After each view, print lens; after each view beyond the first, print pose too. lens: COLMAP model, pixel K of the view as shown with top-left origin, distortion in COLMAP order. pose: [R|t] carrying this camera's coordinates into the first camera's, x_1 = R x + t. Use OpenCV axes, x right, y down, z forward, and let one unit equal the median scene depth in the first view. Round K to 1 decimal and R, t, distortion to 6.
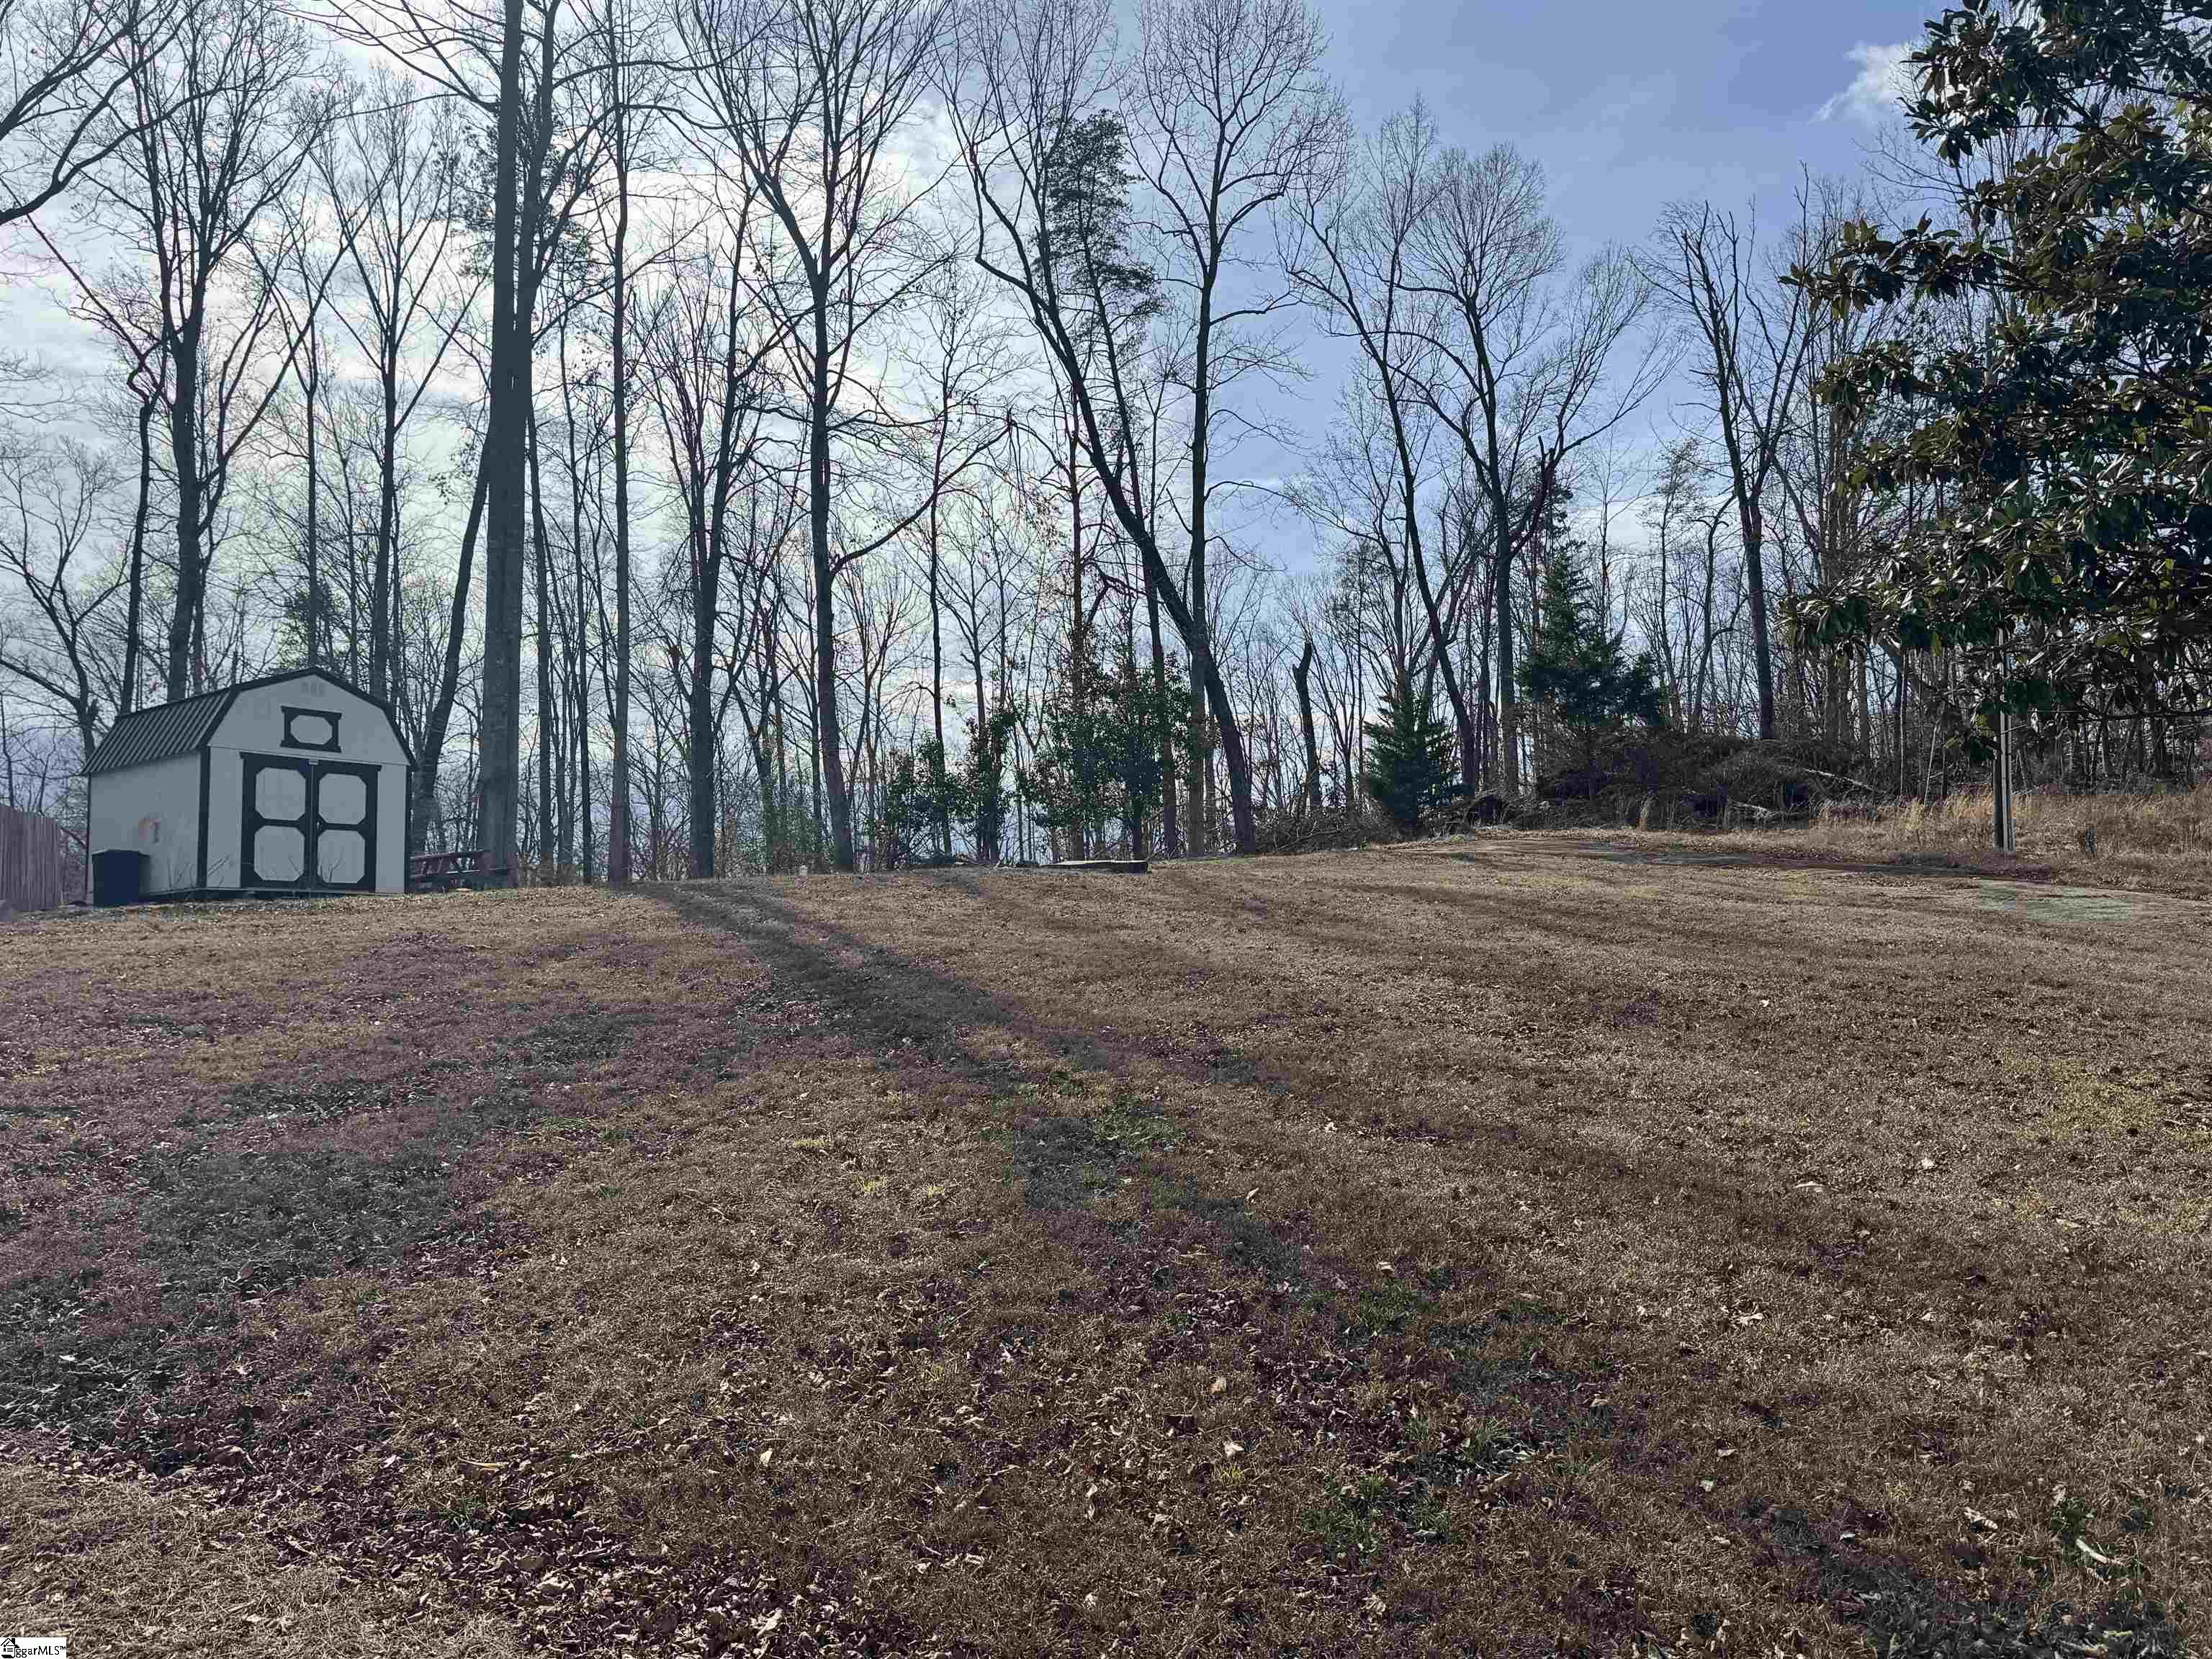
lens RADIAL K [[1732.8, 0, 1123.8], [0, 1732.8, 826.5], [0, 0, 1]] dist [0.009815, 0.001691]
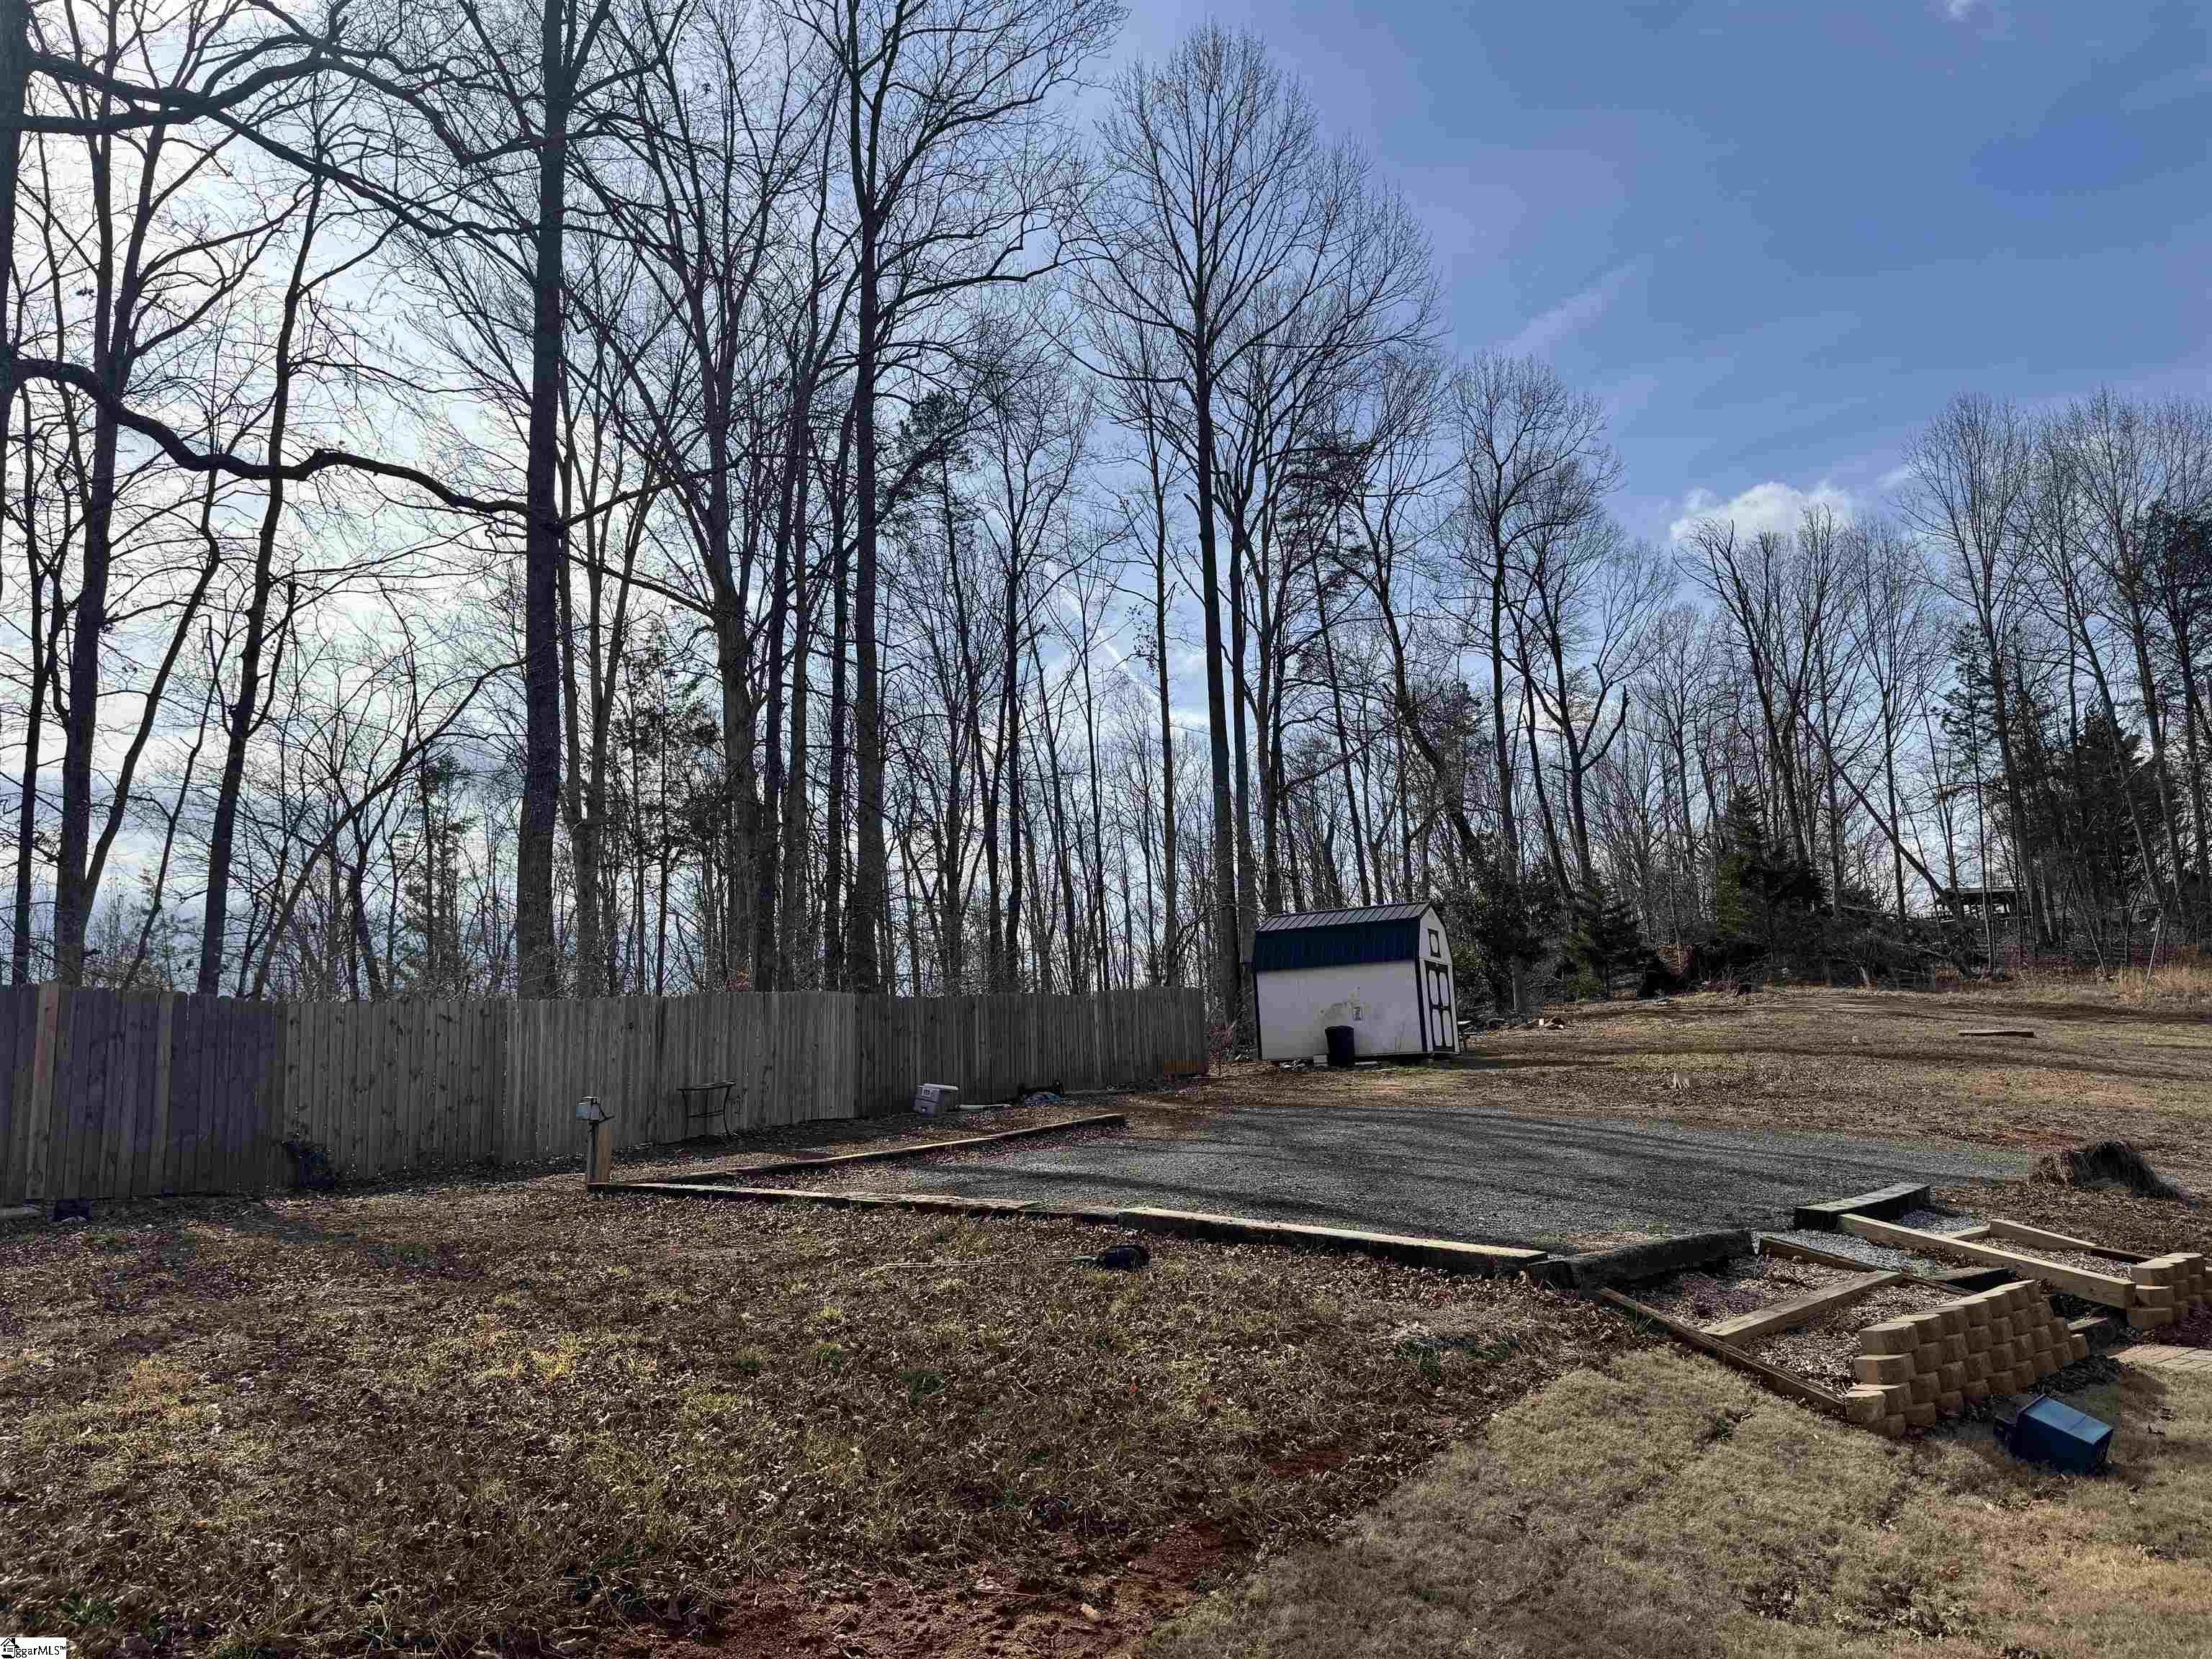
lens RADIAL K [[1565.3, 0, 1105.5], [0, 1565.3, 846.7], [0, 0, 1]] dist [0.046772, -0.062174]
pose [[0.978548, 0.009896, 0.205782, -1.008910], [0.004984, 0.997416, -0.071667, -0.042682], [-0.205960, 0.071155, 0.975970, -0.254041]]
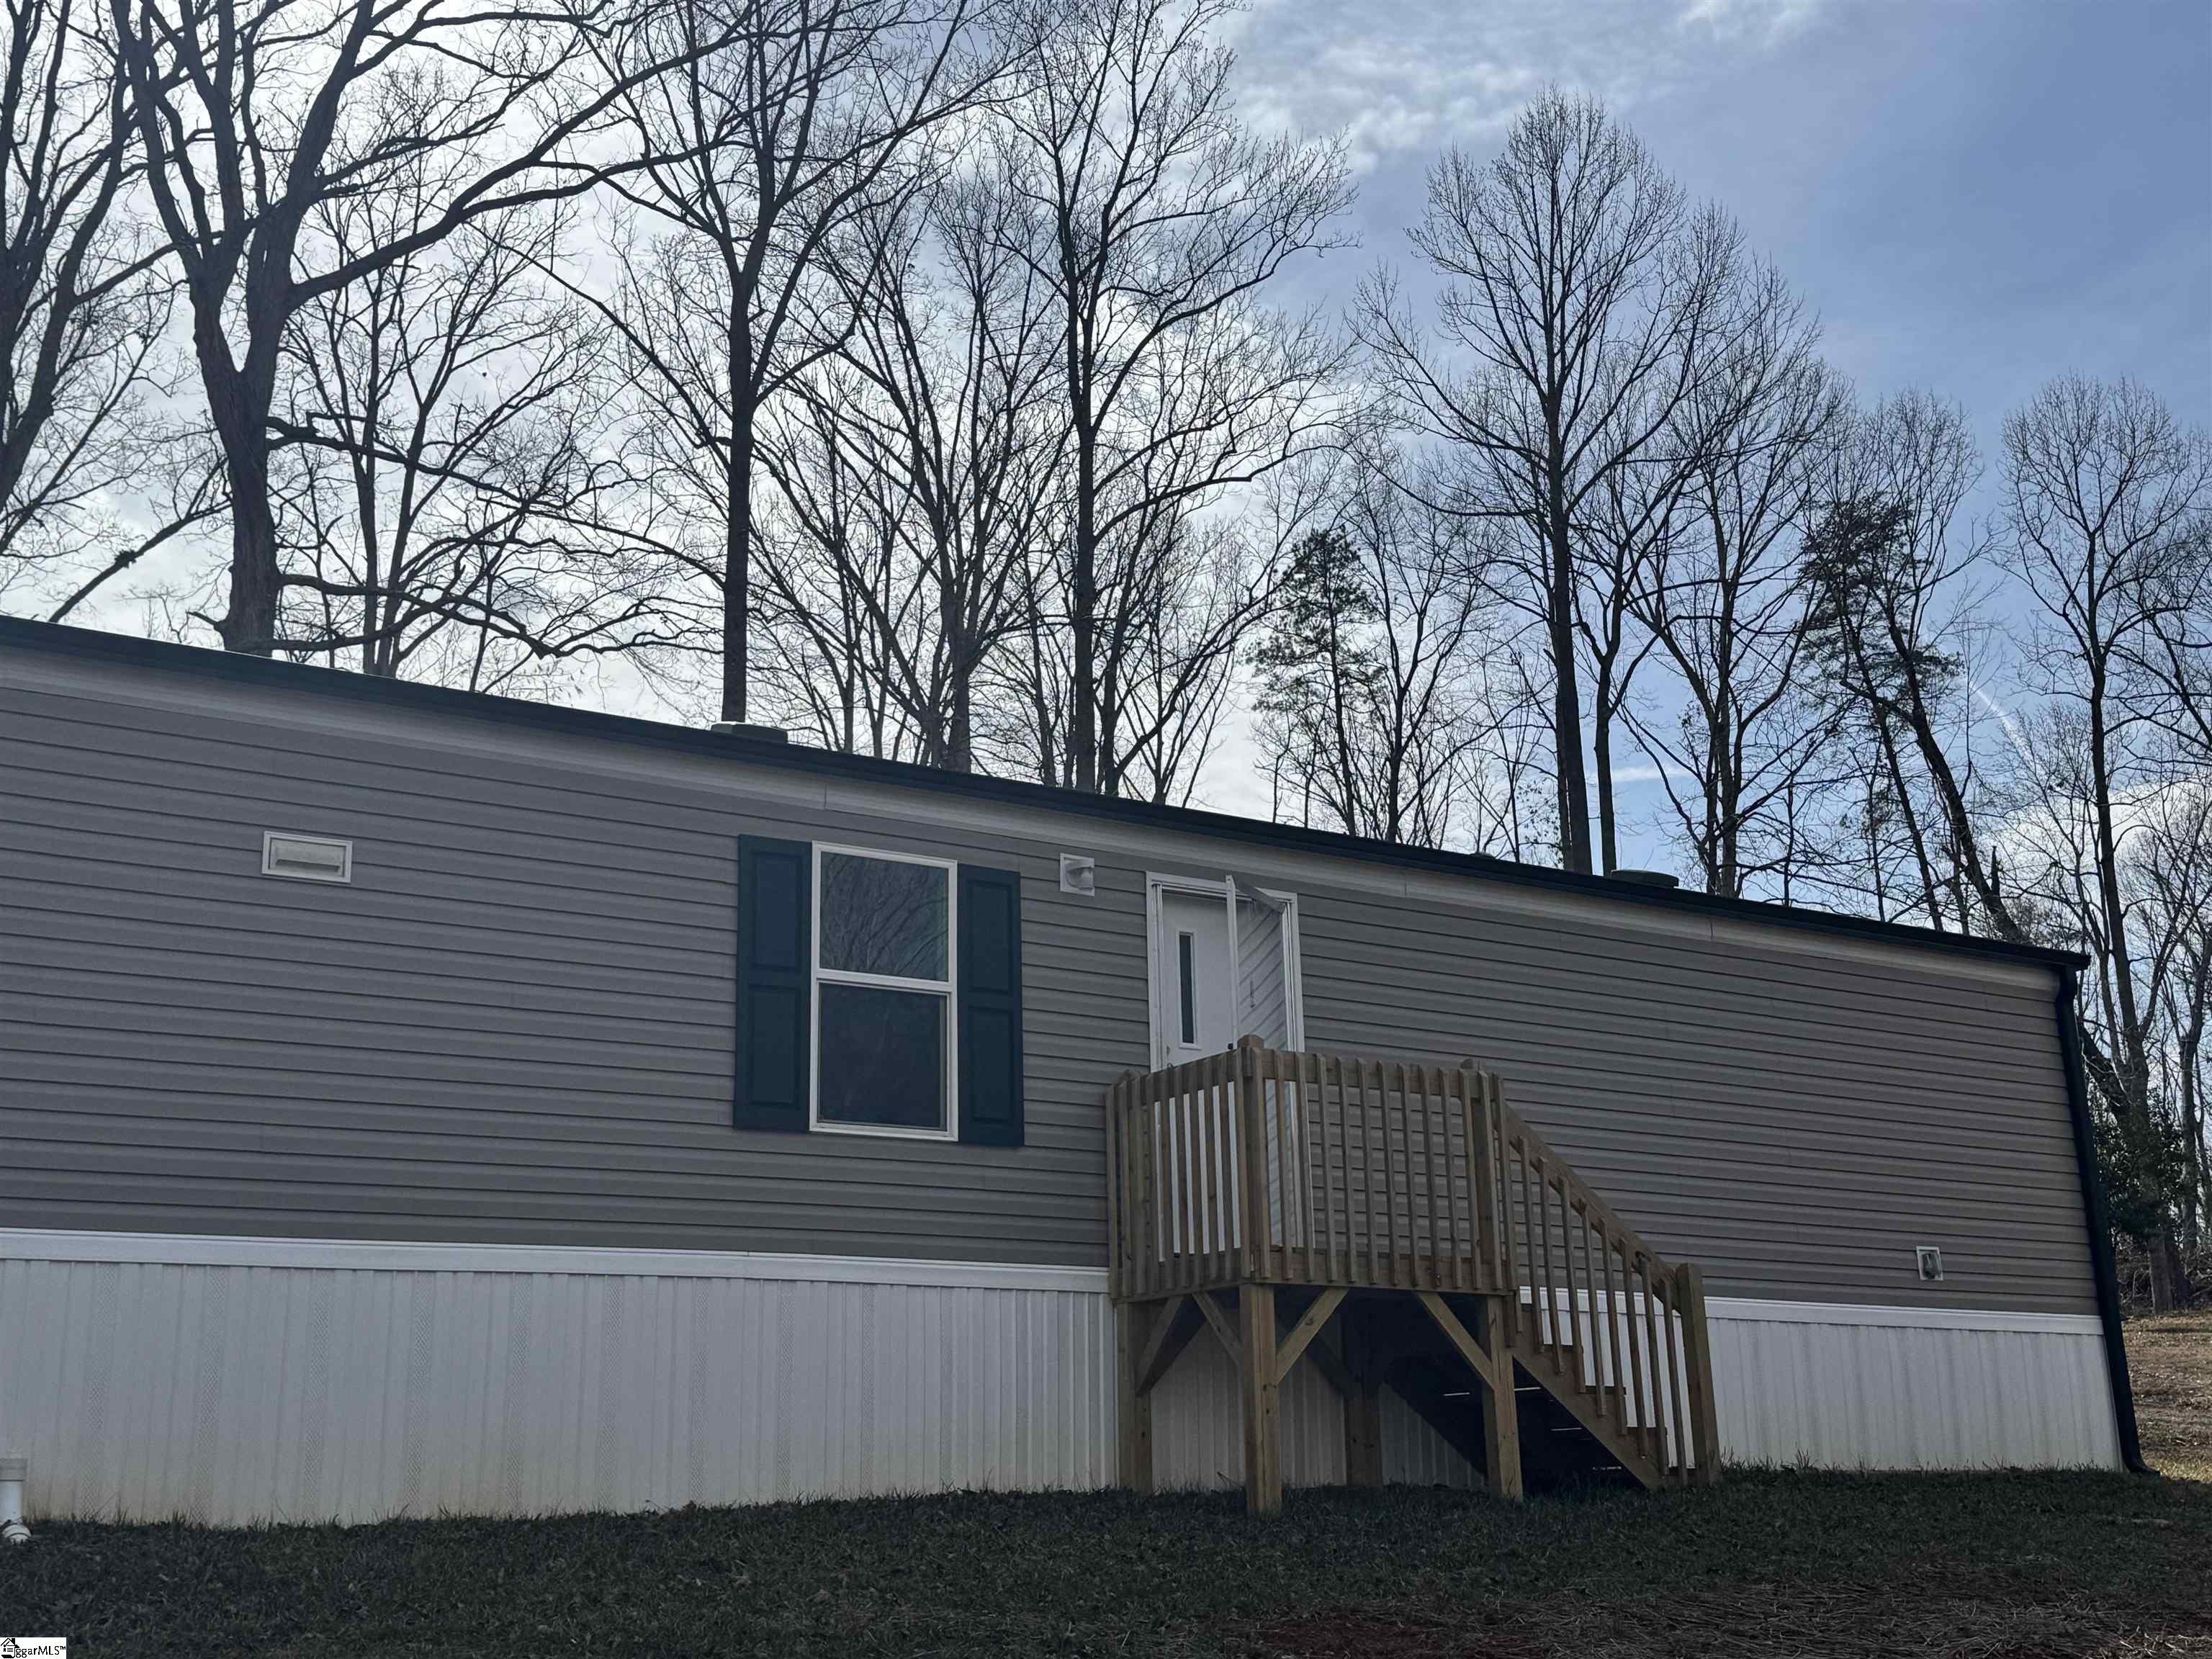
lens RADIAL K [[2525.2, 0, 1106.0], [0, 2525.2, 829.5], [0, 0, 1]] dist [0.085927, -0.015985]
pose [[0.994576, -0.036407, -0.097428, -0.728493], [0.018949, 0.984485, -0.174443, -0.009091], [0.102267, 0.171650, 0.979835, -0.875921]]
